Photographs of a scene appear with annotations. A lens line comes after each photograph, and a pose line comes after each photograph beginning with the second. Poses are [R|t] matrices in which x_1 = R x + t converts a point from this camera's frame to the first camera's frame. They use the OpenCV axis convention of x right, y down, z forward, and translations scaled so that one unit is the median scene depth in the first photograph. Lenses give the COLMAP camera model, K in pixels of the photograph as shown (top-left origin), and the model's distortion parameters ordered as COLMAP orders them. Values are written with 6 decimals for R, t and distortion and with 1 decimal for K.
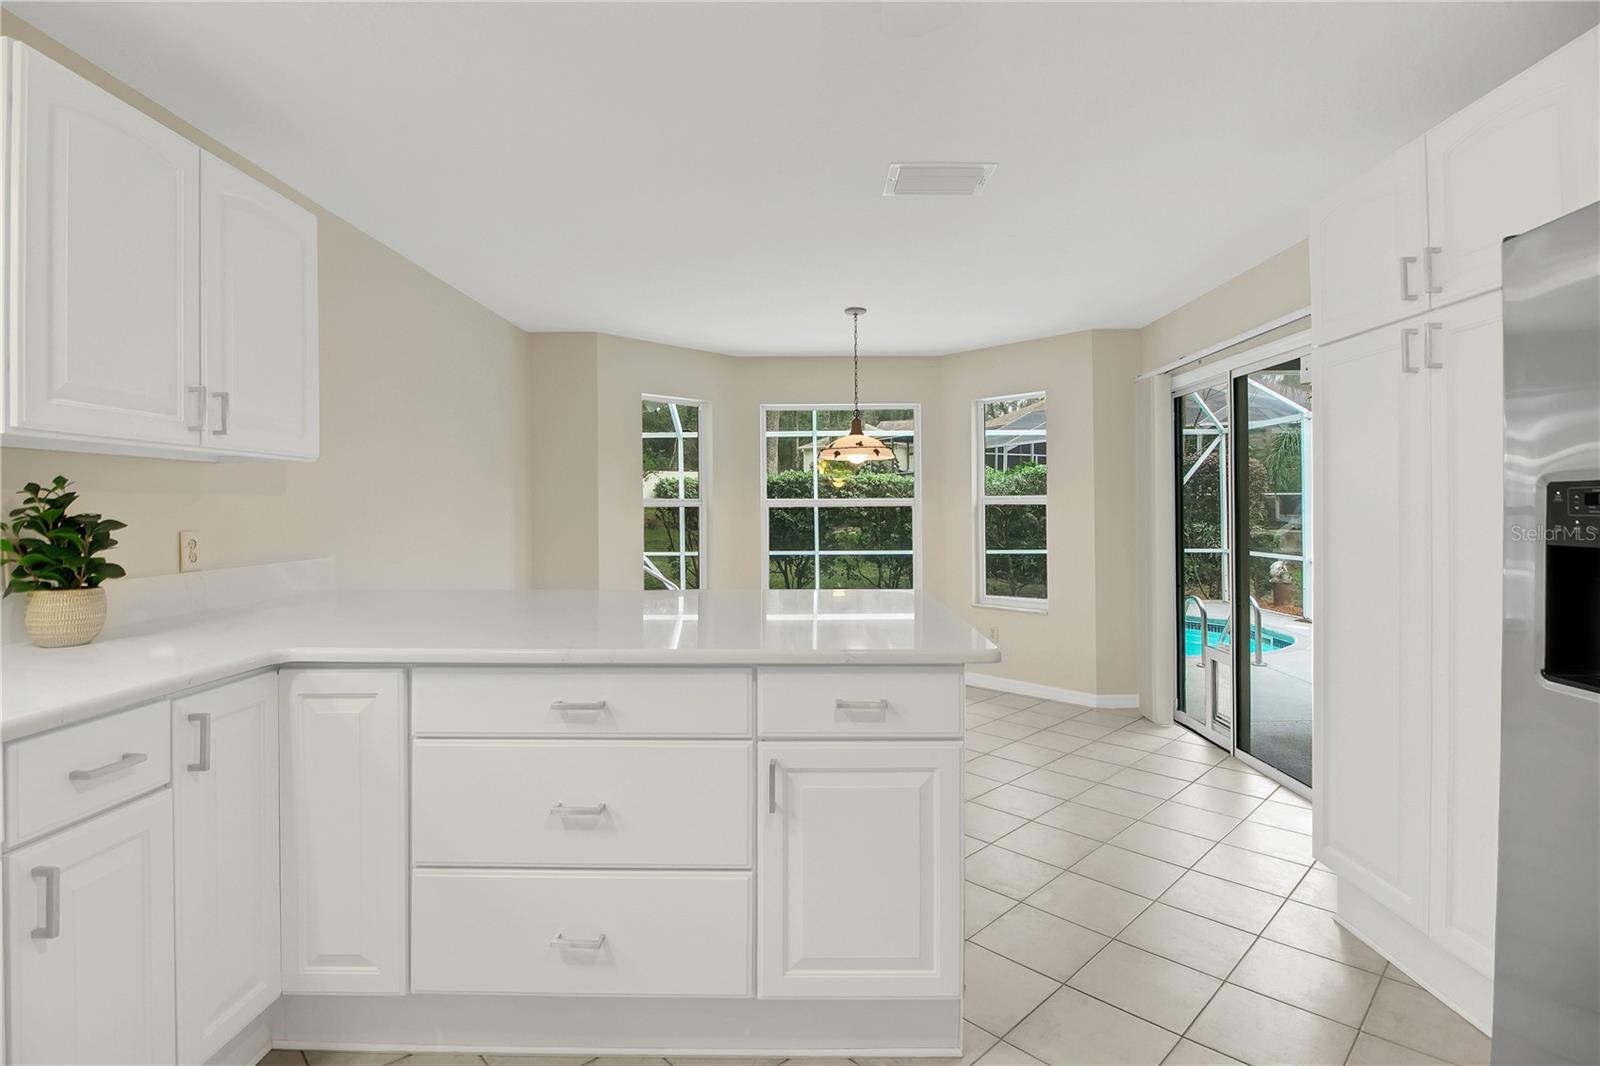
lens RADIAL K [[752.5, 0, 808.1], [0, 752.5, 514.7], [0, 0, 1]] dist [-0.002667, -0.015033]
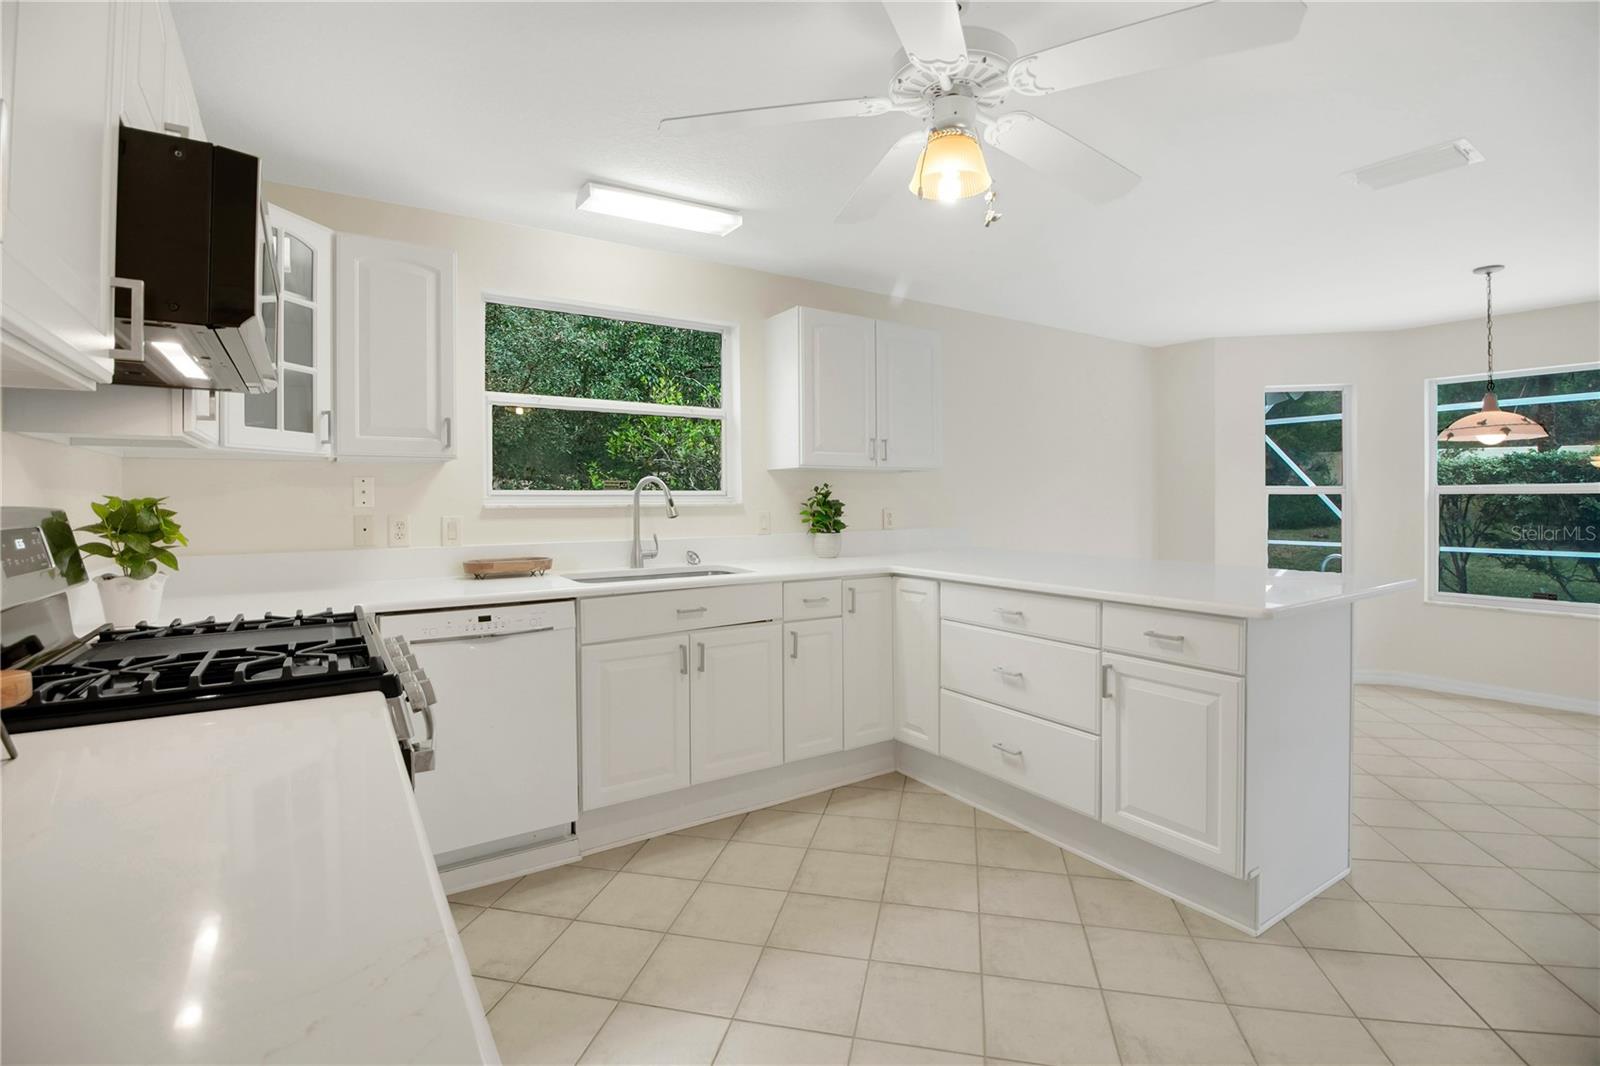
lens RADIAL K [[739.0, 0, 798.4], [0, 739.0, 503.1], [0, 0, 1]] dist [-0.000384, -0.017244]
pose [[0.555757, 0.006630, -0.831319, 0.511038], [-0.004779, 0.999977, 0.004780, -0.000527], [0.831331, 0.001317, 0.555776, -0.206965]]
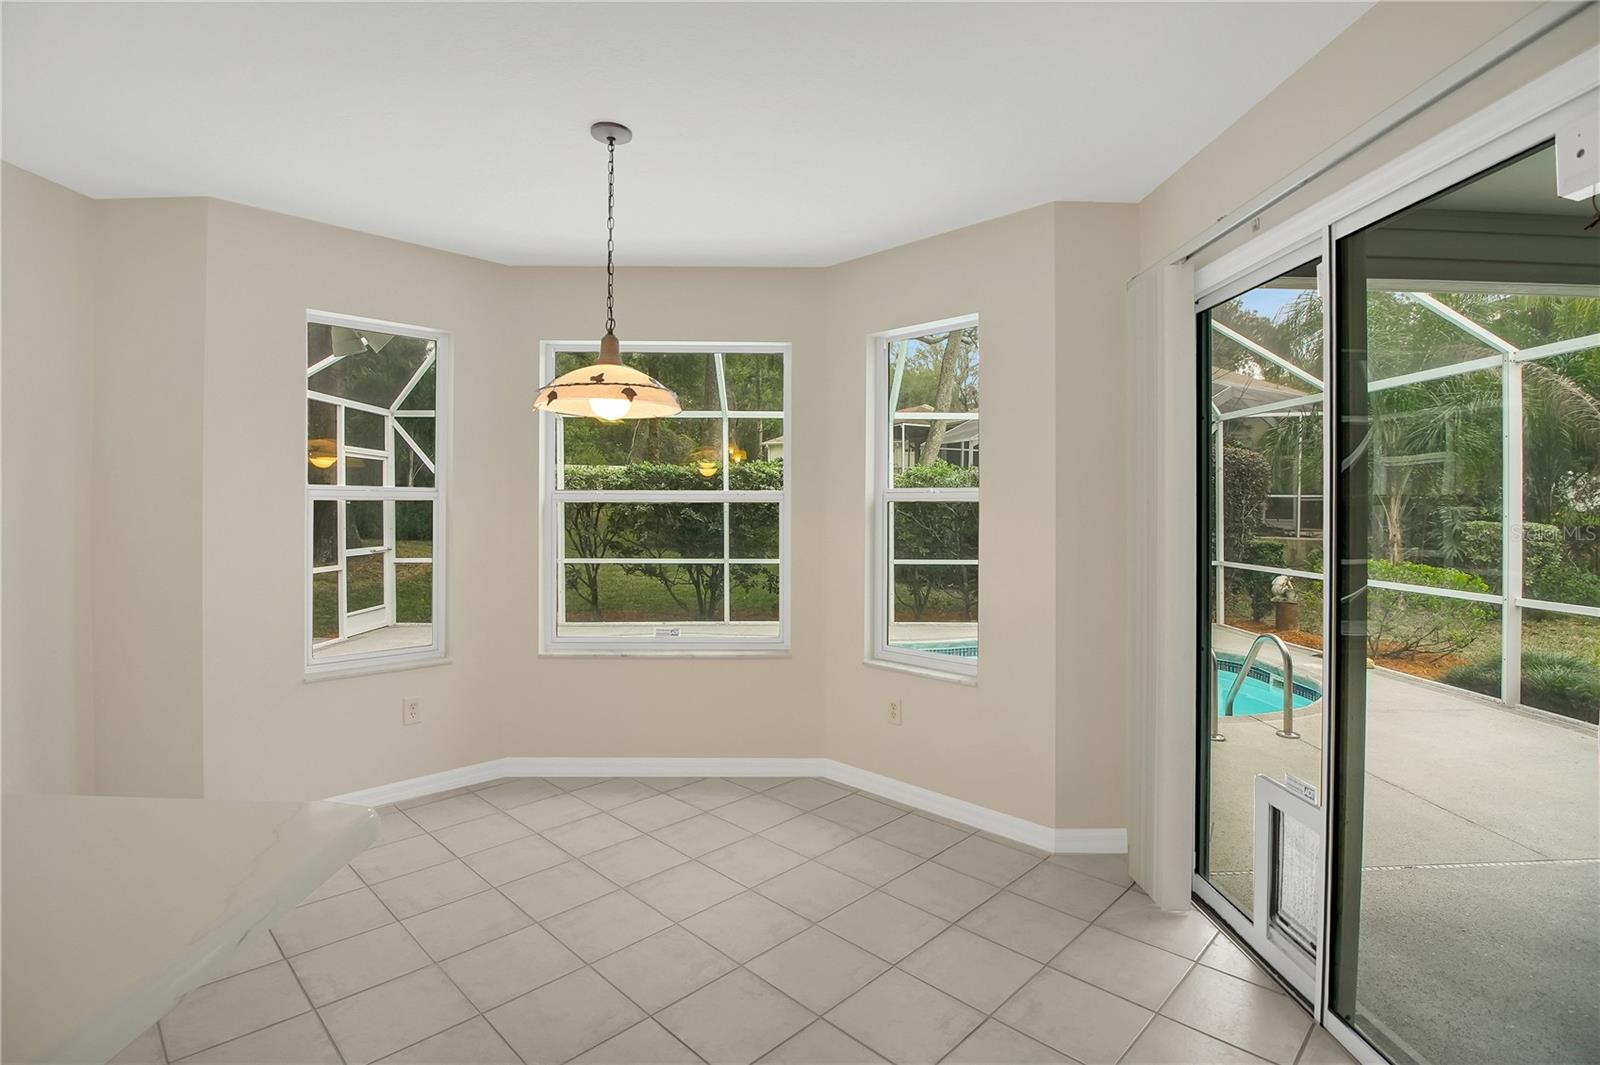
lens RADIAL K [[748.4, 0, 816.5], [0, 748.4, 514.2], [0, 0, 1]] dist [-0.000042, -0.032335]
pose [[0.999229, 0.010993, 0.037685, 0.305694], [-0.011015, 0.999939, 0.000368, -0.005316], [-0.037679, -0.000783, 0.999290, 0.750997]]
